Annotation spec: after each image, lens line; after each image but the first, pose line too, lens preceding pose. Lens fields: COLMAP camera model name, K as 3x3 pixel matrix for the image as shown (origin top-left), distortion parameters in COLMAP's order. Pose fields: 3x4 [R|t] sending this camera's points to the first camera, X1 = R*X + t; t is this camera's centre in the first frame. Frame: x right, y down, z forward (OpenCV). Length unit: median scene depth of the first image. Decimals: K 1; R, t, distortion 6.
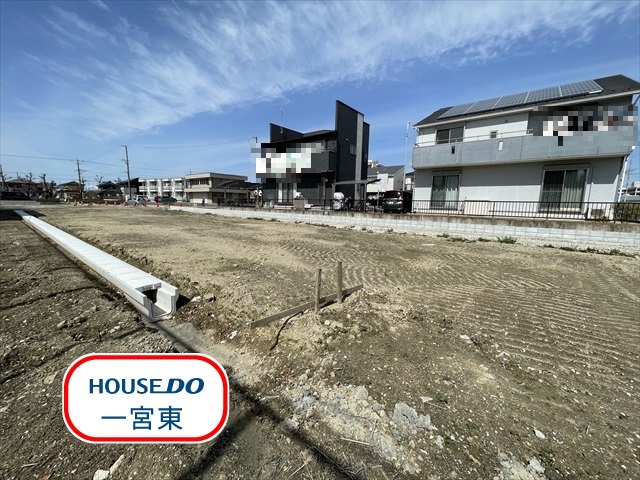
lens RADIAL K [[259.5, 0, 320.5], [0, 259.5, 237.6], [0, 0, 1]] dist [-0.002076, -0.000523]
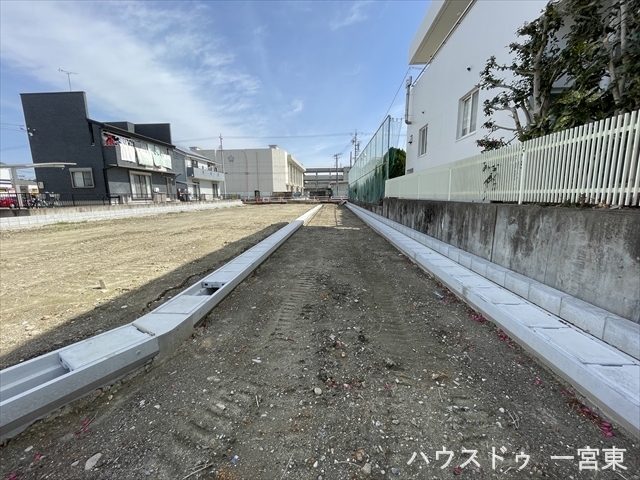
lens RADIAL K [[259.5, 0, 320.0], [0, 259.5, 236.9], [0, 0, 1]] dist [-0.002076, -0.000523]
pose [[-0.571188, -0.146730, 0.807598, -1.484204], [0.106038, 0.962457, 0.249863, -0.185100], [-0.813941, 0.228355, -0.534185, 1.137993]]
